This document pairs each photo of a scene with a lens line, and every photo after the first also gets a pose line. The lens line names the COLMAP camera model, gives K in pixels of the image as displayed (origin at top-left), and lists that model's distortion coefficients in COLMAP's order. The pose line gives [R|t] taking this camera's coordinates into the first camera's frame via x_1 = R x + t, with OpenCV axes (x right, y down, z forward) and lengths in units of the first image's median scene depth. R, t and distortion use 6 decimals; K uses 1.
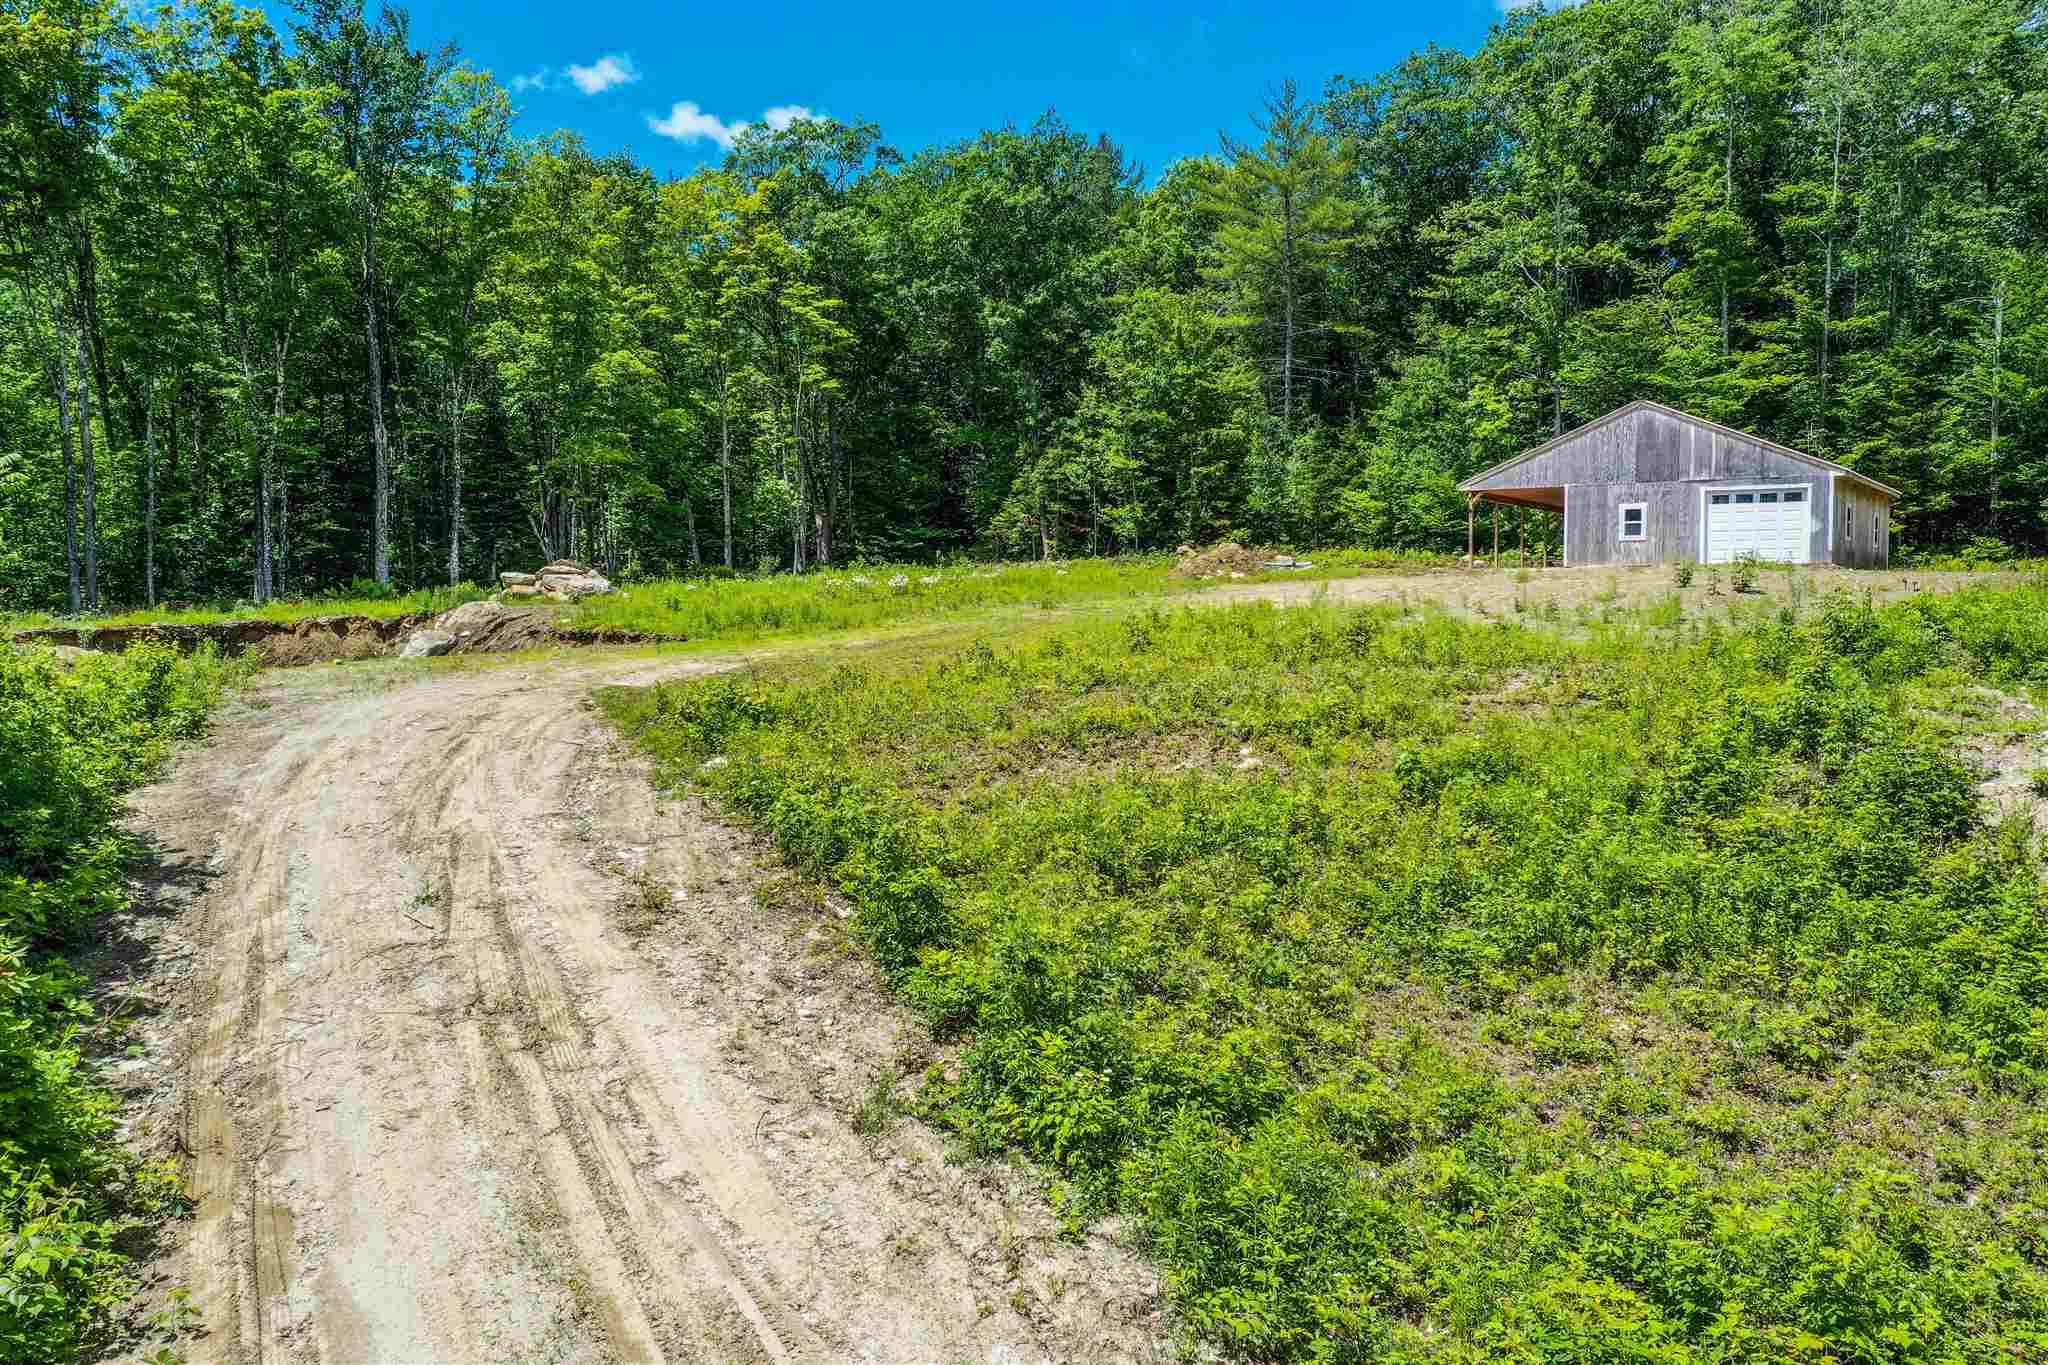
lens RADIAL K [[1611.3, 0, 1024.0], [0, 1611.3, 682.5], [0, 0, 1]] dist [0.001757, 0.042863]
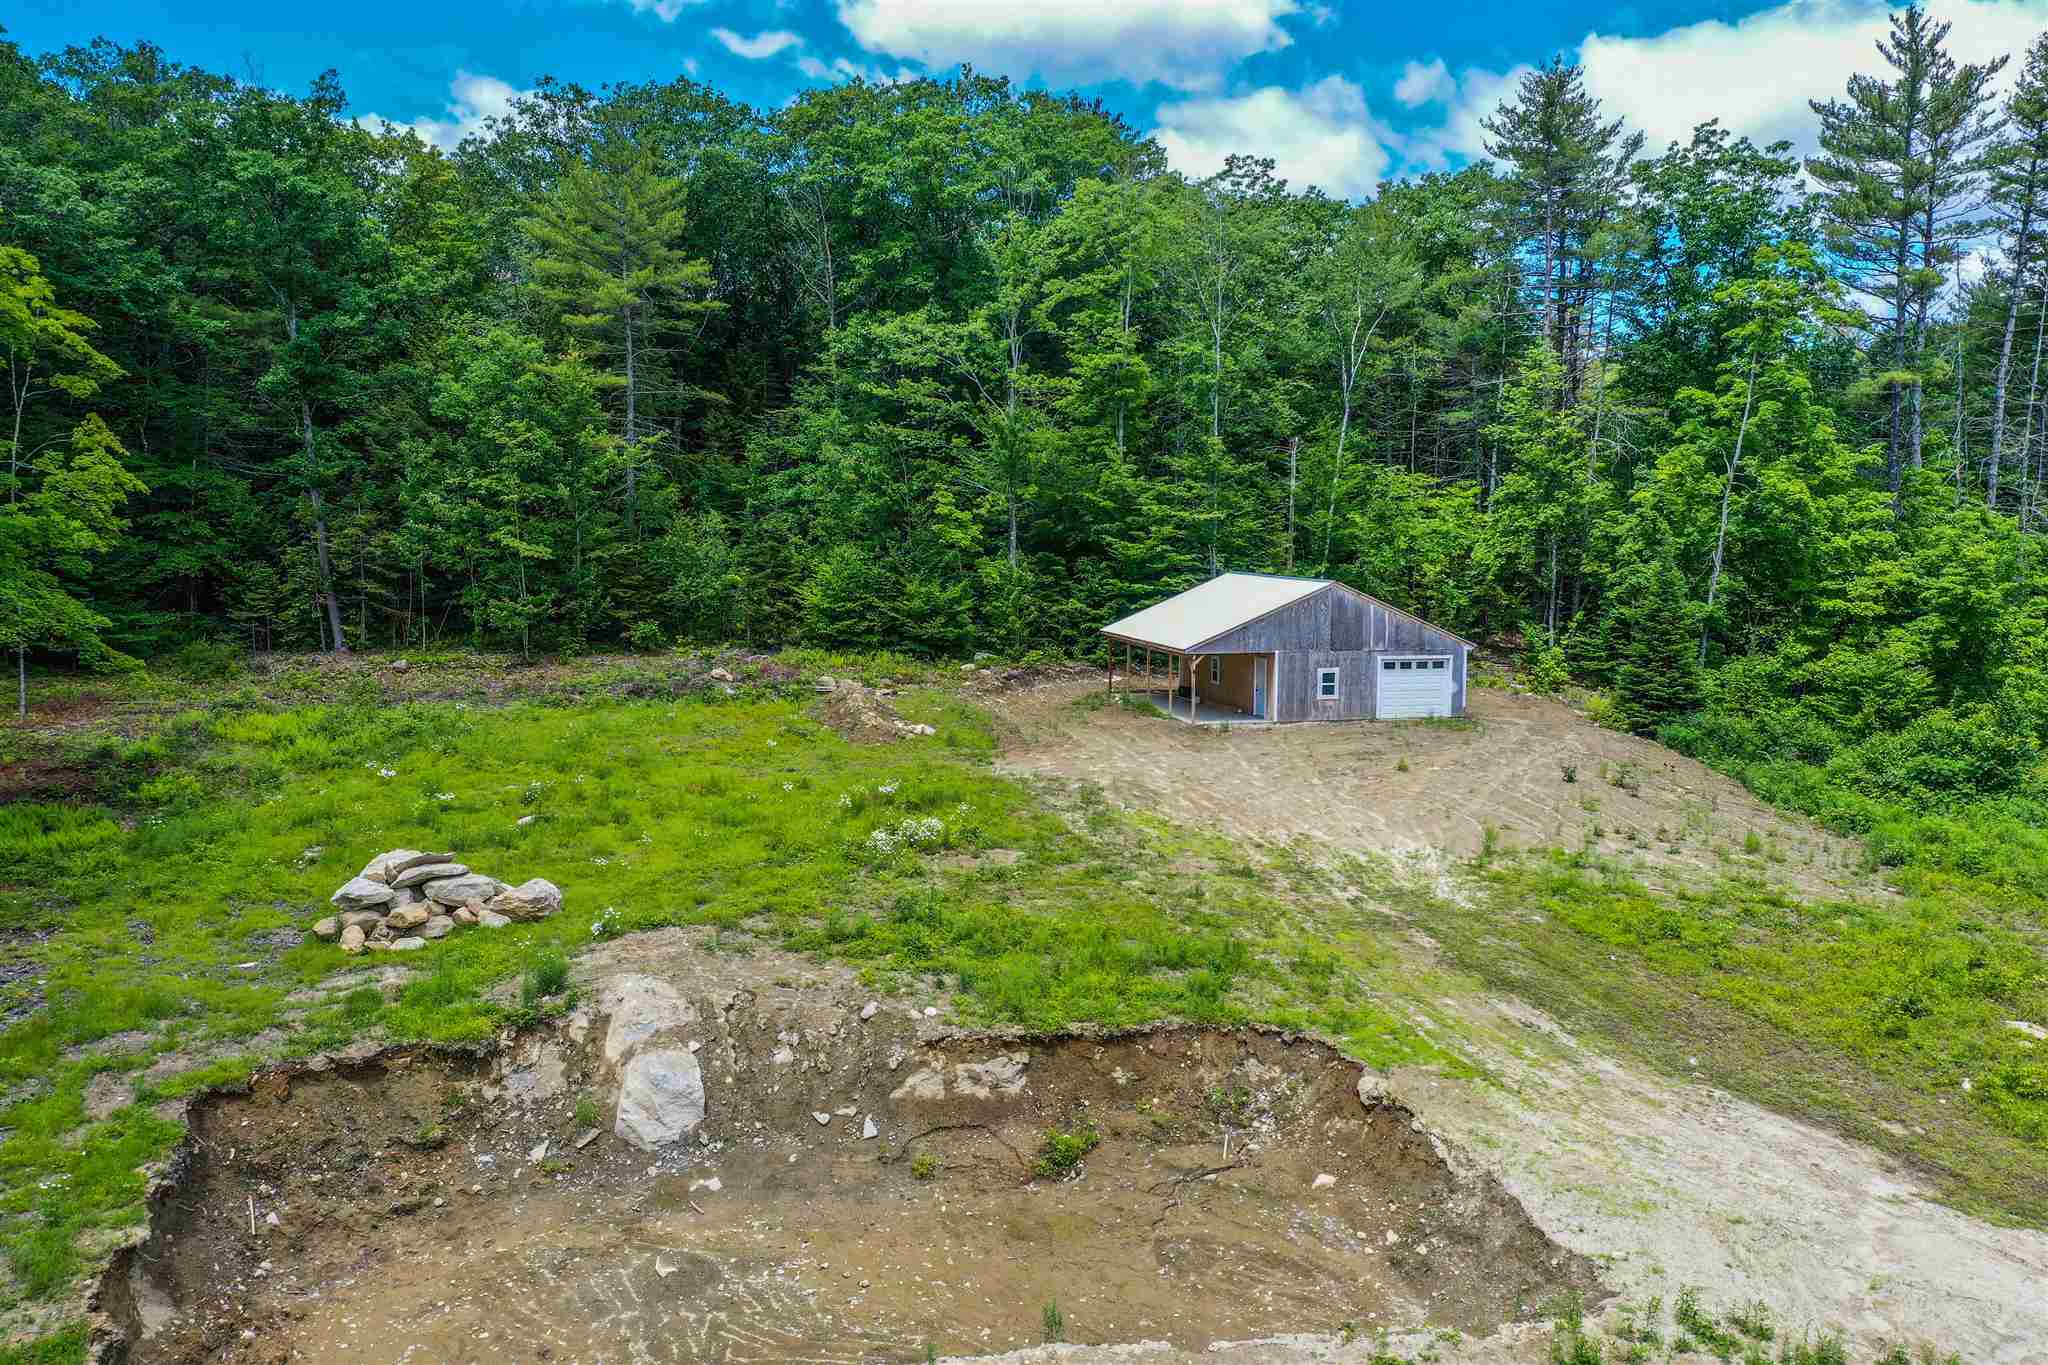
lens RADIAL K [[1611.3, 0, 1024.0], [0, 1611.3, 682.5], [0, 0, 1]] dist [0.001757, 0.042863]
pose [[0.642667, -0.079827, 0.761975, -0.428897], [0.028327, 0.996353, 0.080489, -0.130578], [-0.765622, -0.030143, 0.642585, 0.268336]]
